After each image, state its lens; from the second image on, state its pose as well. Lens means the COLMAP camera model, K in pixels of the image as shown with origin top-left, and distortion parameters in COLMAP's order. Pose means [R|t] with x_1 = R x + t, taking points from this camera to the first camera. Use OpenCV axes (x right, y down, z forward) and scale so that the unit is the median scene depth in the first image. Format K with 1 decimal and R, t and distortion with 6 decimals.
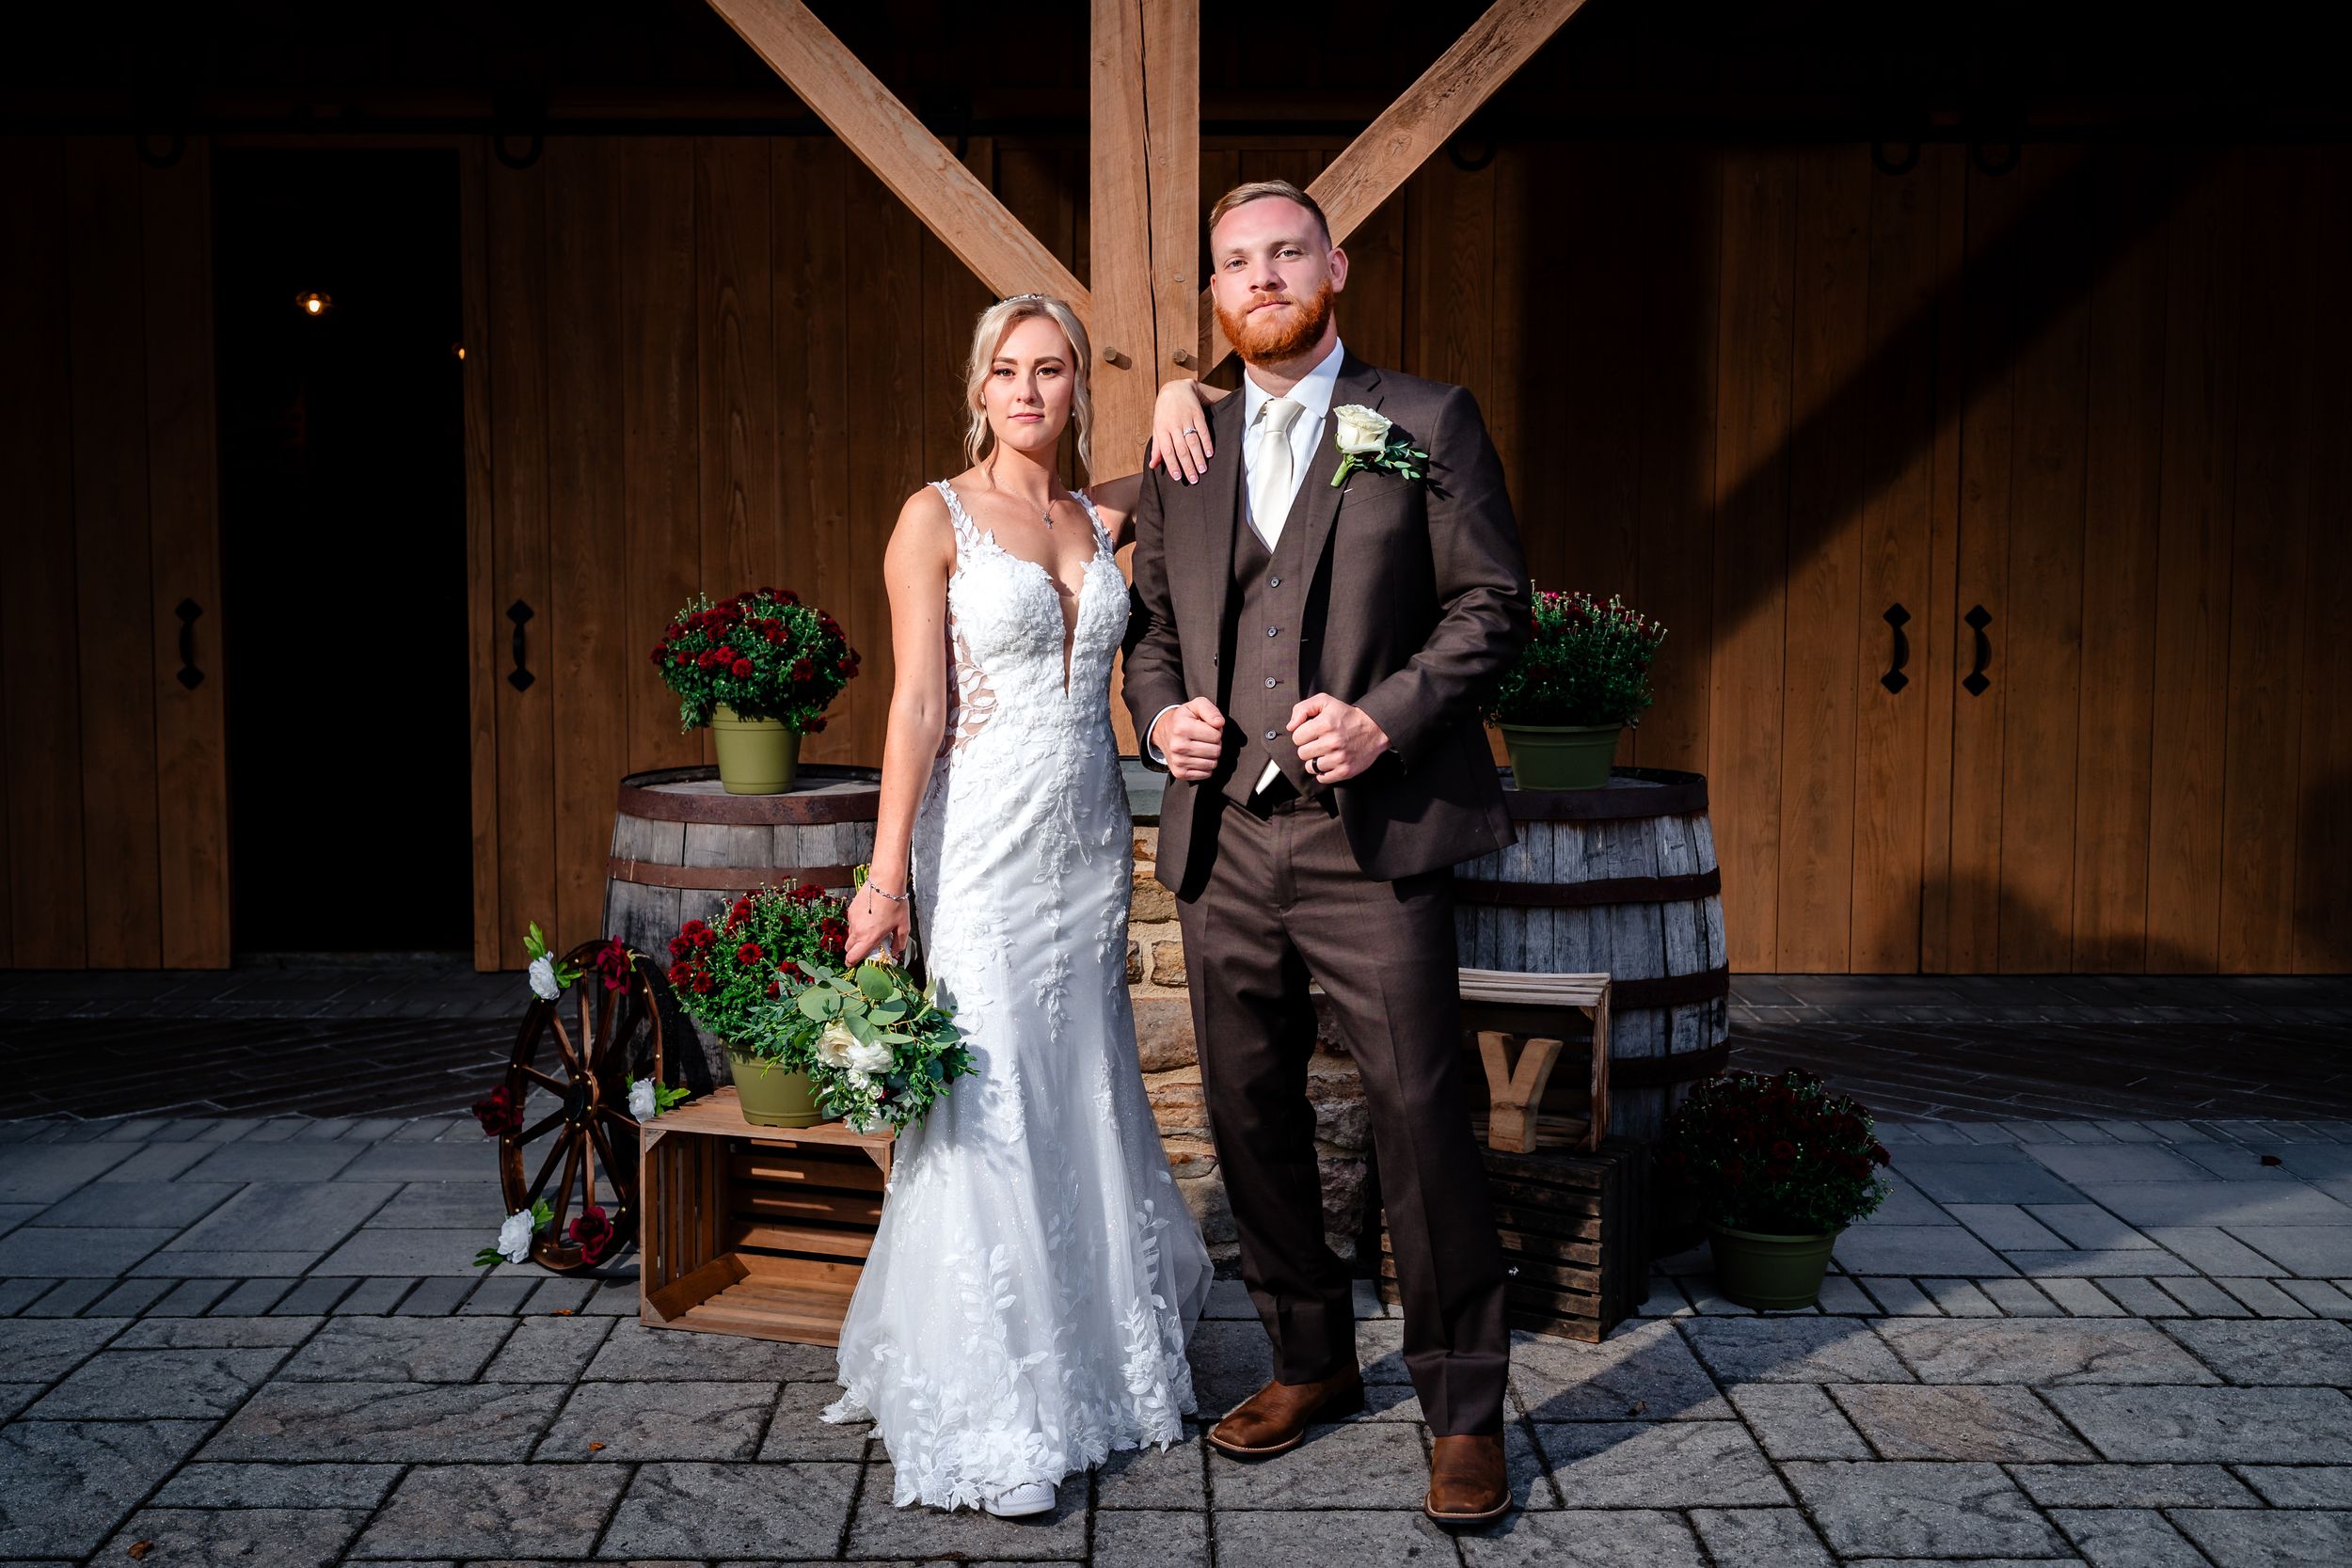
lens RADIAL K [[2355.9, 0, 1182.3], [0, 2355.9, 786.6], [0, 0, 1]] dist [-0.044089, 0.000000]
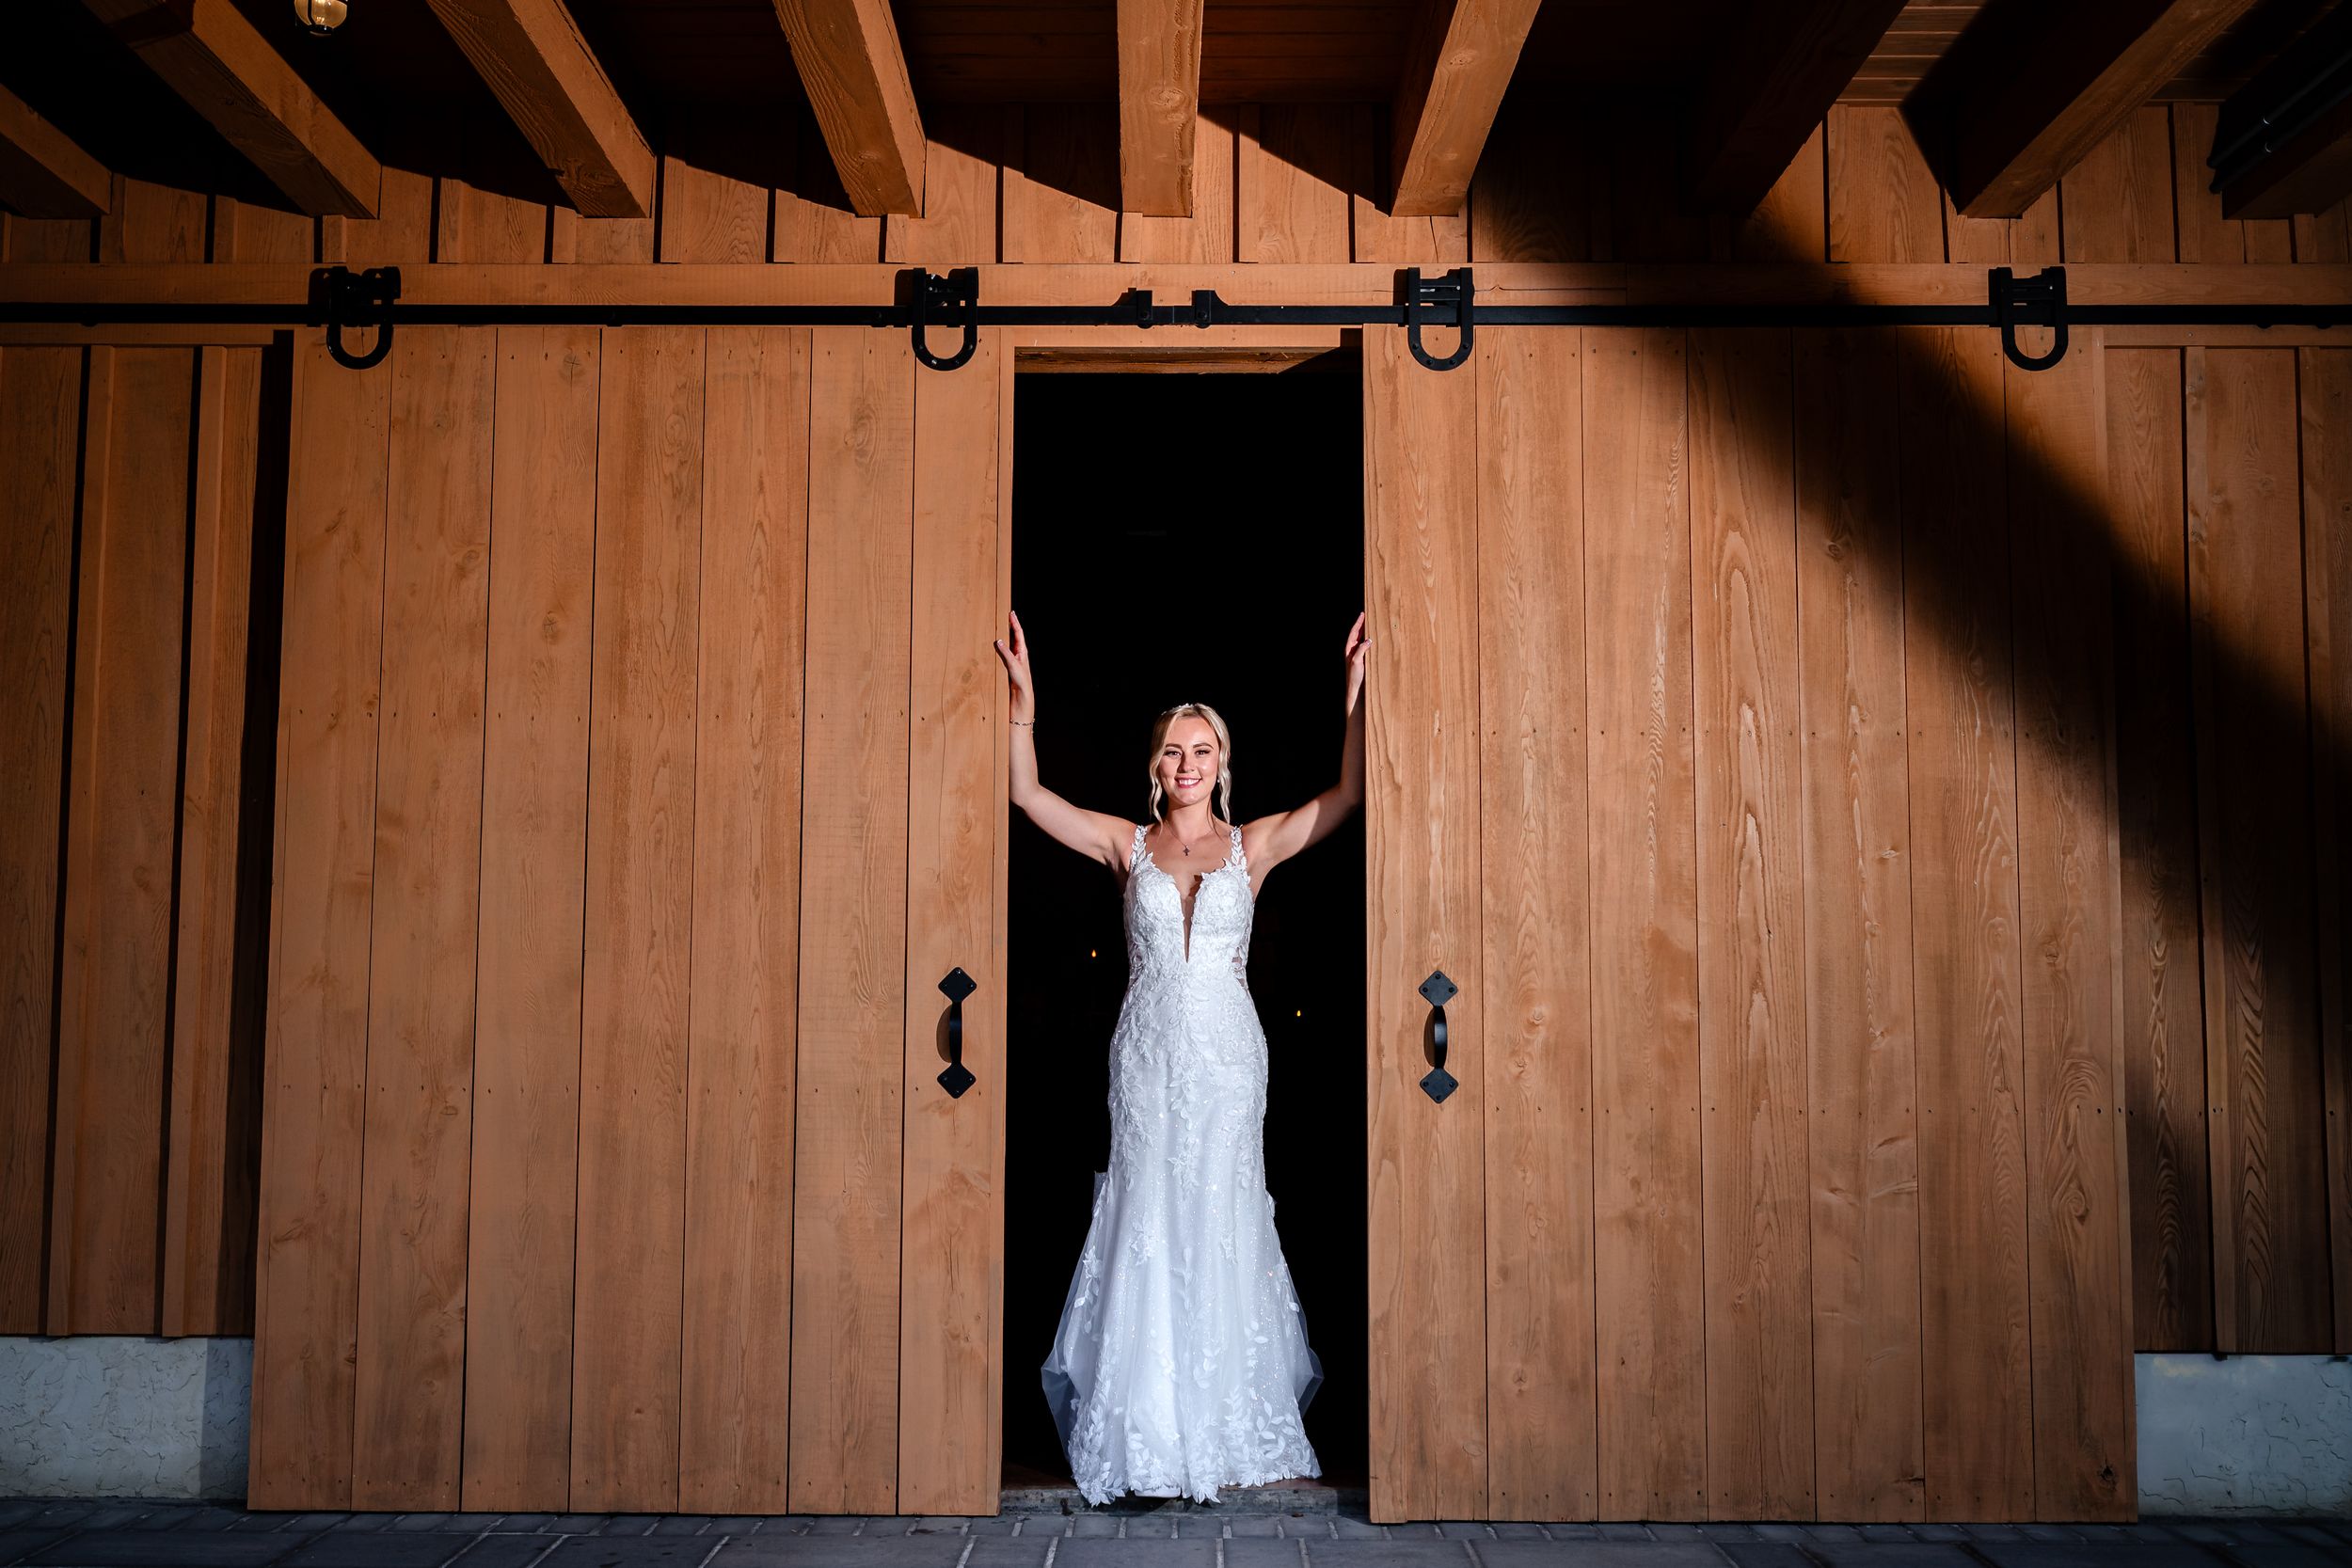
lens RADIAL K [[2355.9, 0, 1182.4], [0, 2355.9, 784.5], [0, 0, 1]] dist [-0.044089, 0.000000]
pose [[0.916104, -0.036834, -0.399246, -0.069086], [-0.029011, 0.987072, -0.157633, -0.021038], [0.399890, 0.155991, 0.903191, 0.321110]]
